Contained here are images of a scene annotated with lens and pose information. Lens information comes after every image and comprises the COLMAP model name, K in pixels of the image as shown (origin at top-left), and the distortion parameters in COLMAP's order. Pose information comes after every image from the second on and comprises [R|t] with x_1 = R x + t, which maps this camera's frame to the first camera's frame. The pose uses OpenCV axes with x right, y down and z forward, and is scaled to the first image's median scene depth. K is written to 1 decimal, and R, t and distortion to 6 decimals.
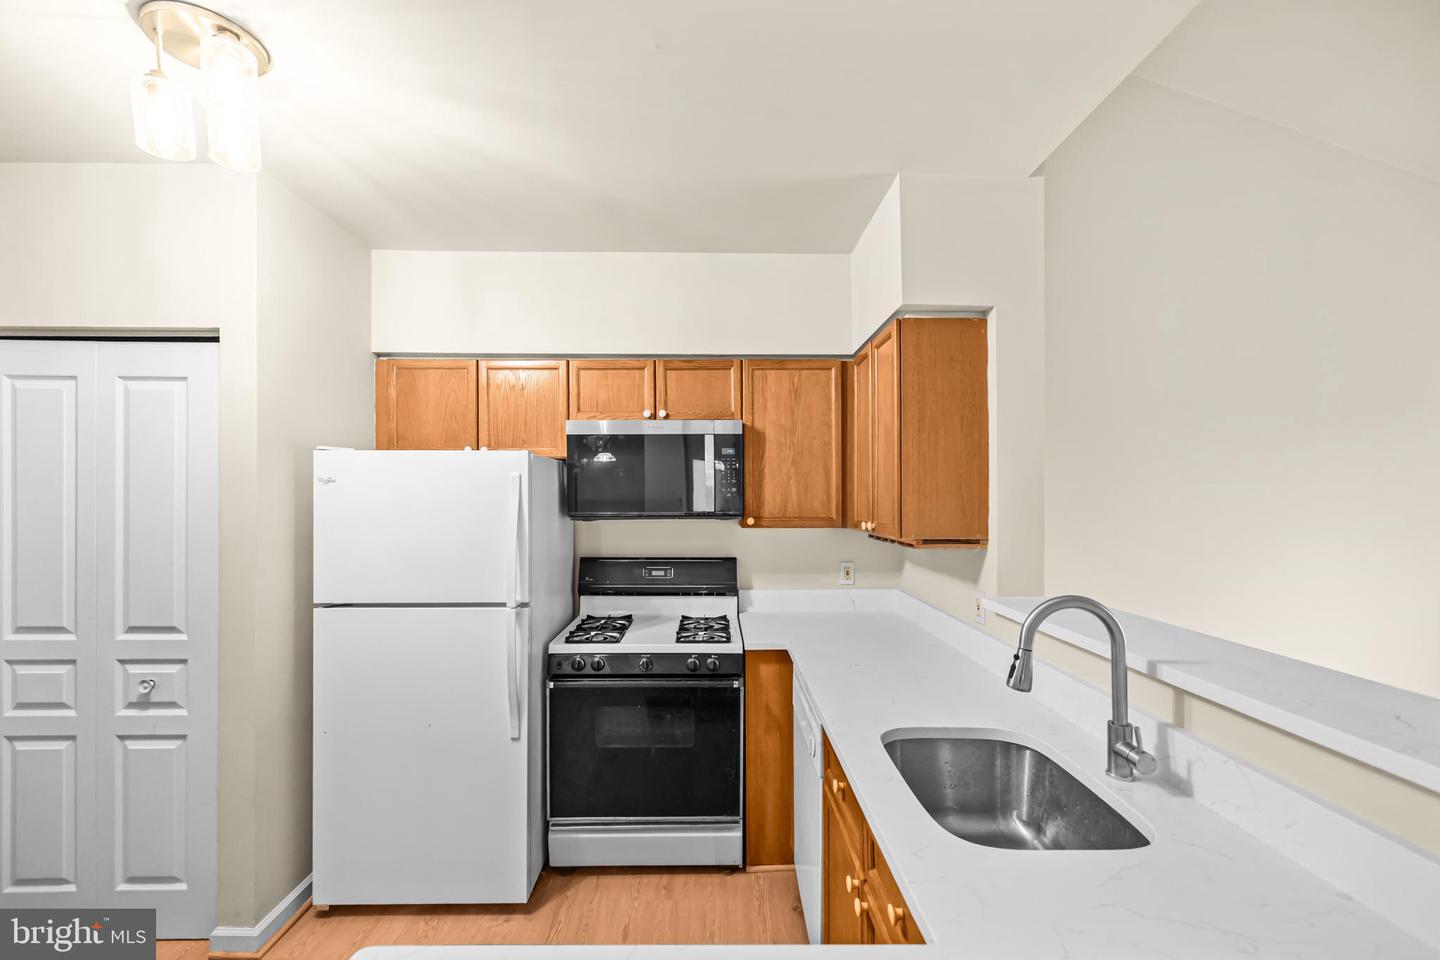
lens RADIAL K [[610.4, 0, 719.2], [0, 610.4, 497.3], [0, 0, 1]] dist [0.000872, -0.000155]
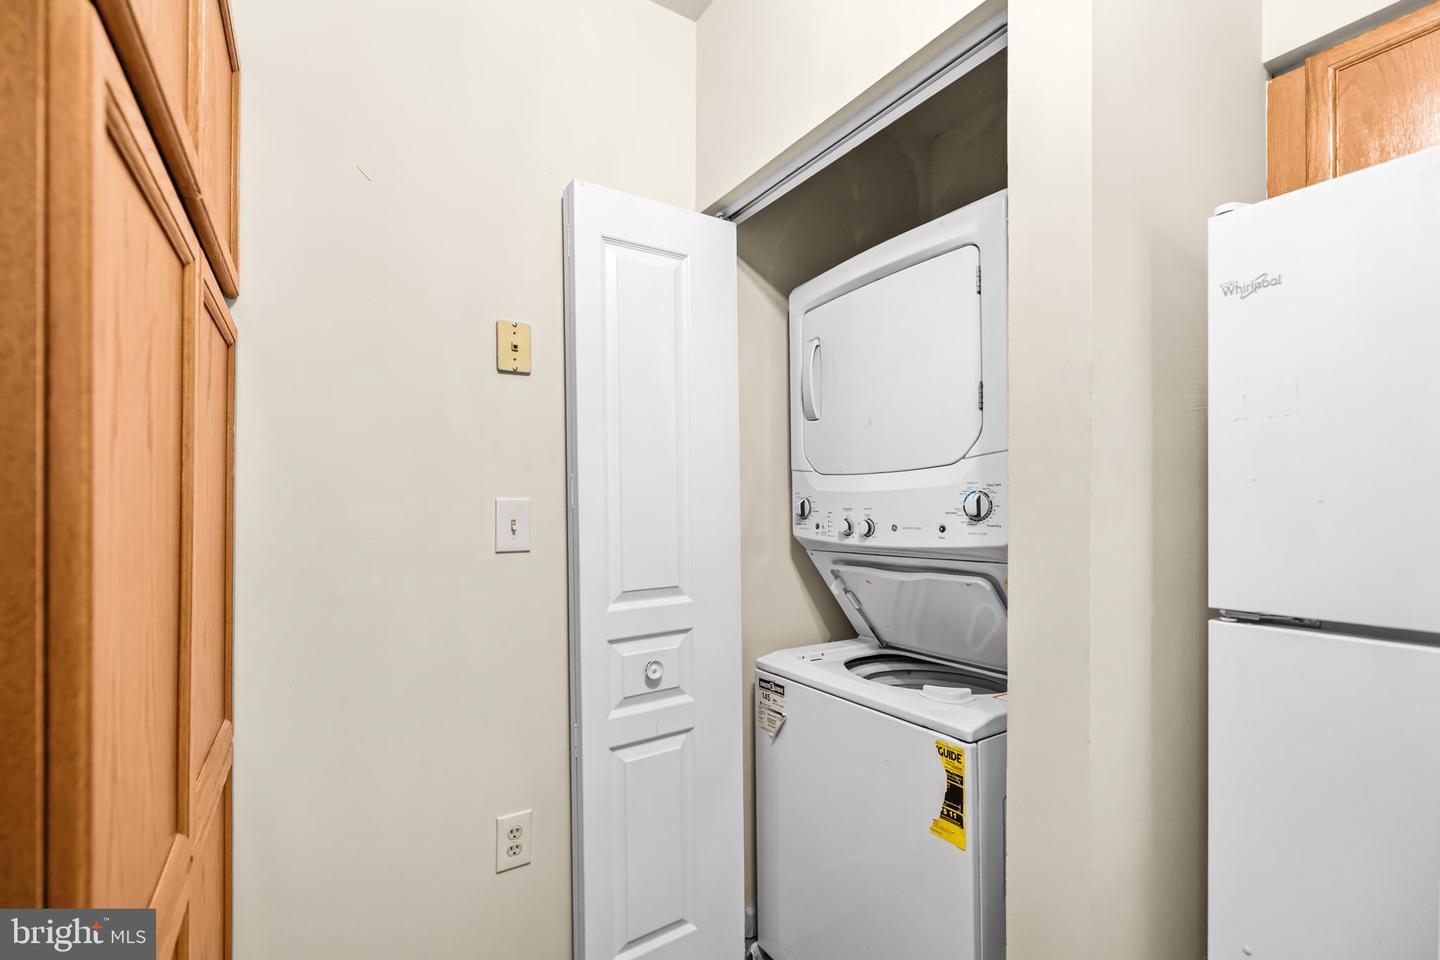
lens RADIAL K [[610.4, 0, 719.2], [0, 610.4, 497.3], [0, 0, 1]] dist [0.000872, -0.000155]
pose [[0.540546, -0.005150, -0.841299, -0.415130], [0.003245, 0.999987, -0.004037, 0.084897], [0.841308, -0.000547, 0.540556, 0.429353]]
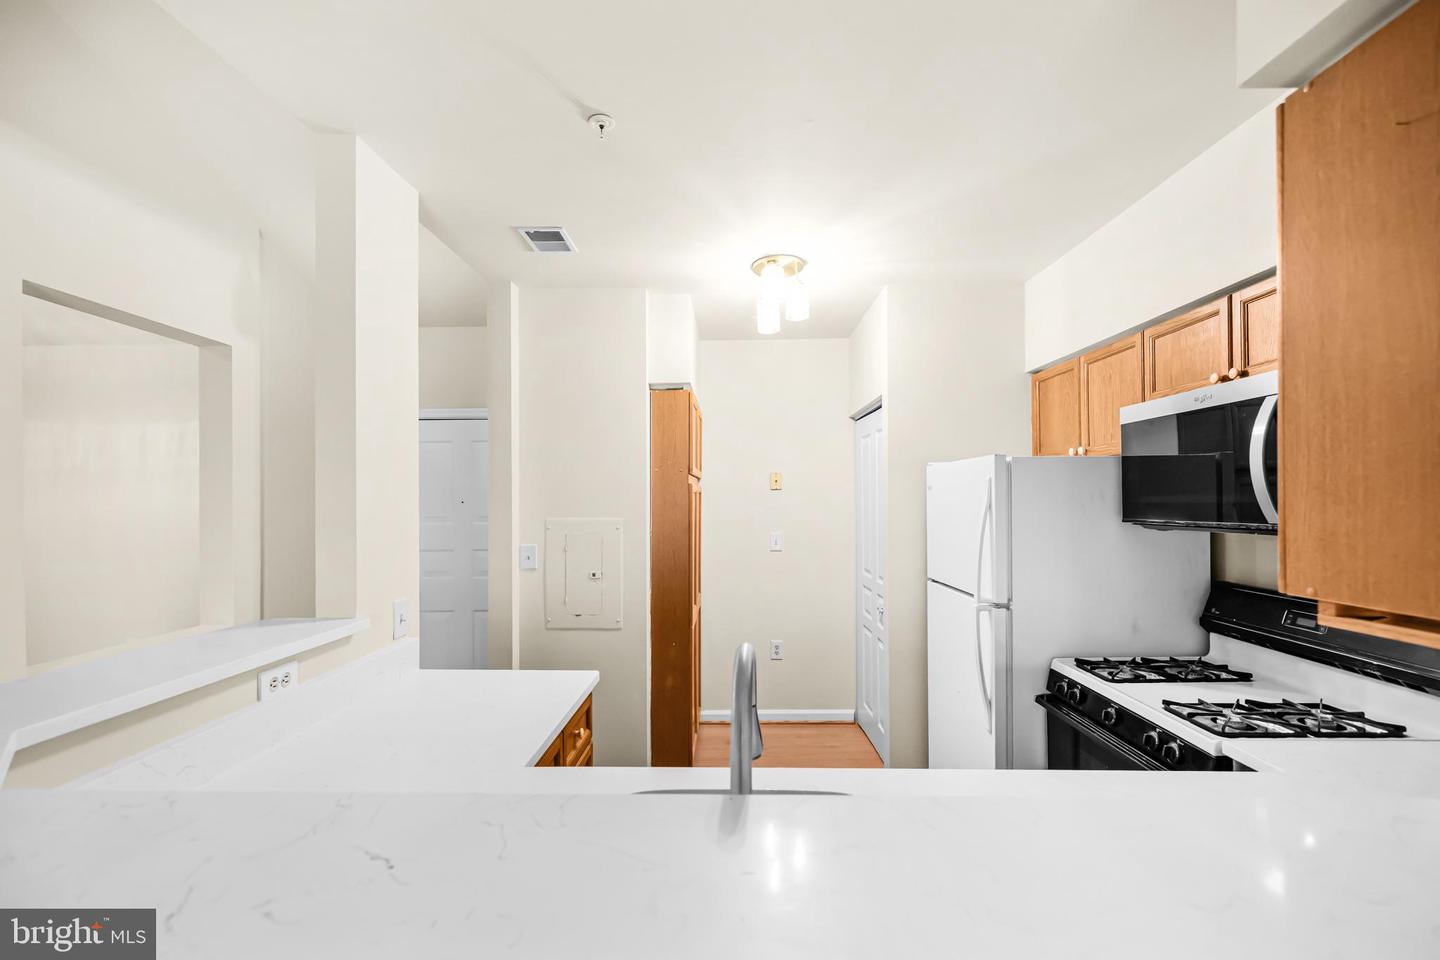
lens RADIAL K [[610.4, 0, 719.2], [0, 610.4, 497.3], [0, 0, 1]] dist [0.000872, -0.000155]
pose [[-0.036604, -0.004445, -0.999320, 0.603147], [0.002149, 0.999987, -0.004527, -0.000920], [0.999328, -0.002314, -0.036594, 0.478168]]
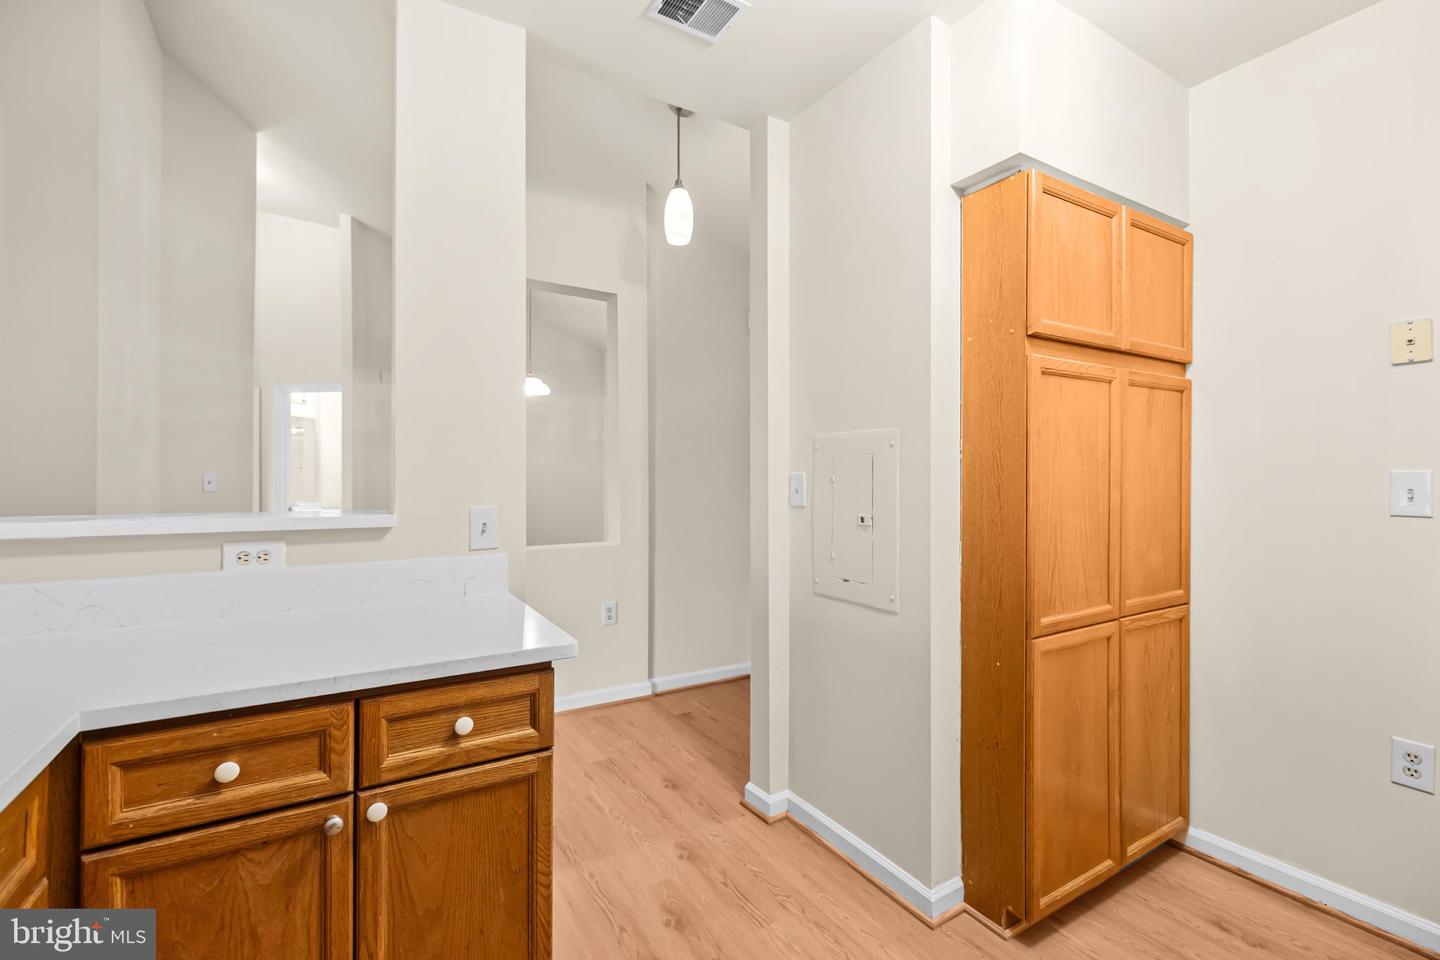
lens RADIAL K [[629.6, 0, 720.0], [0, 629.6, 480.0], [0, 0, 1]] dist [0.004706, 0.000437]
pose [[-0.863592, -0.001301, -0.504189, -0.027032], [-0.002679, 0.999994, 0.002009, 0.093170], [0.504184, 0.003086, -0.863591, 0.768914]]
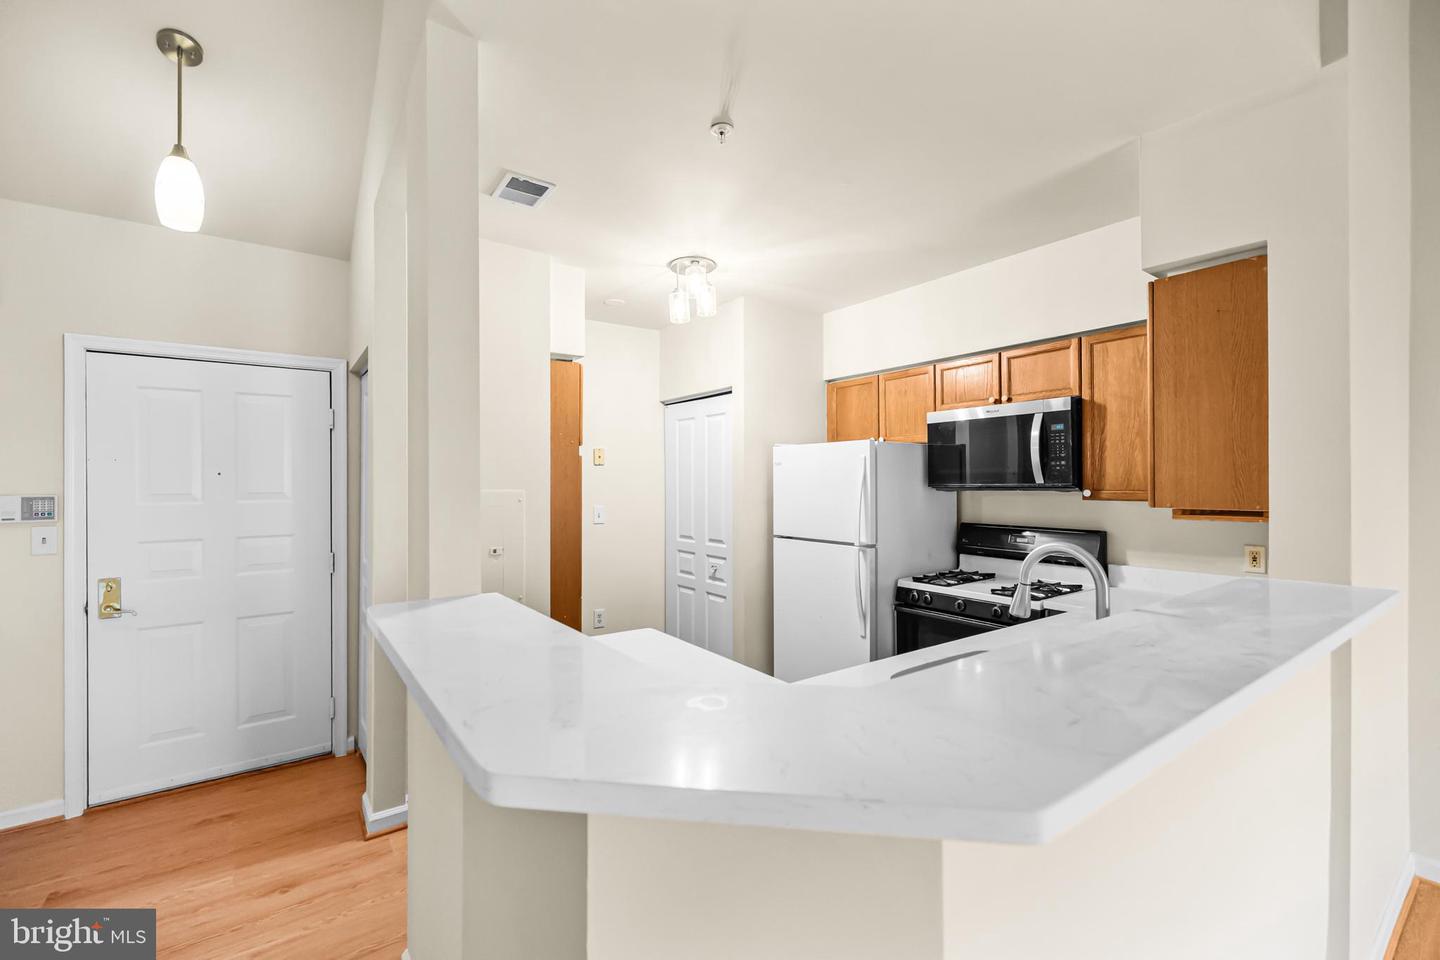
lens RADIAL K [[610.4, 0, 717.2], [0, 610.4, 481.8], [0, 0, 1]] dist [0.000493, -0.000058]
pose [[0.567270, -0.003051, -0.823526, 0.558735], [0.001790, 0.999995, -0.002472, 0.022129], [0.823530, -0.000072, 0.567273, -0.098583]]
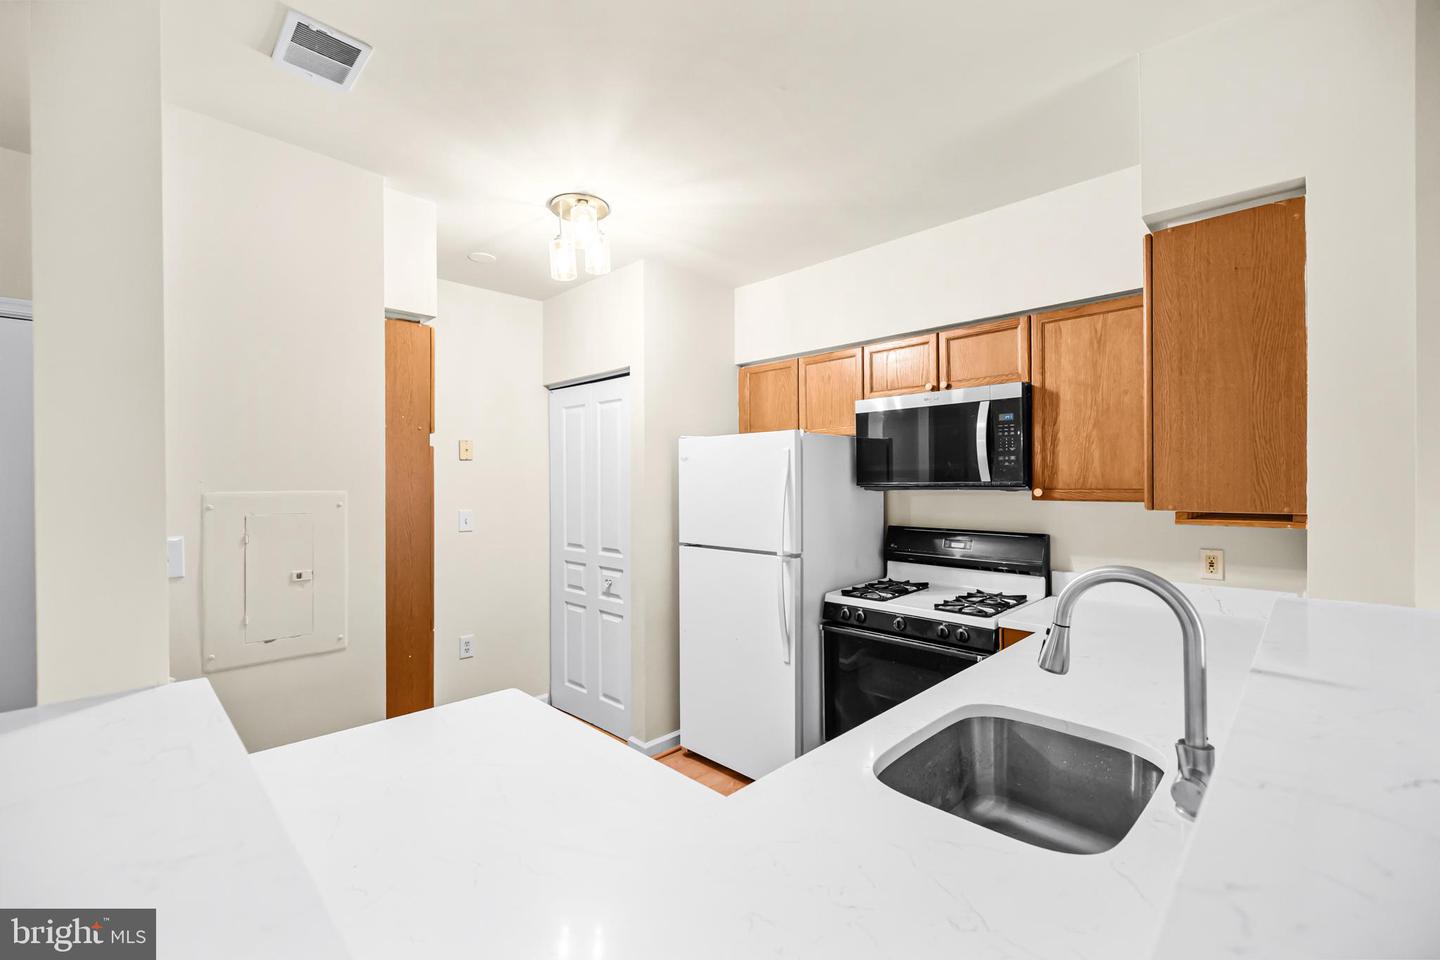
lens RADIAL K [[605.2, 0, 716.8], [0, 605.2, 484.6], [0, 0, 1]] dist [0.000638, -0.000029]
pose [[0.698394, 0.000185, -0.715713, 0.370161], [0.002782, 0.999992, 0.002974, 0.024311], [0.715708, -0.004068, 0.698388, 0.033645]]
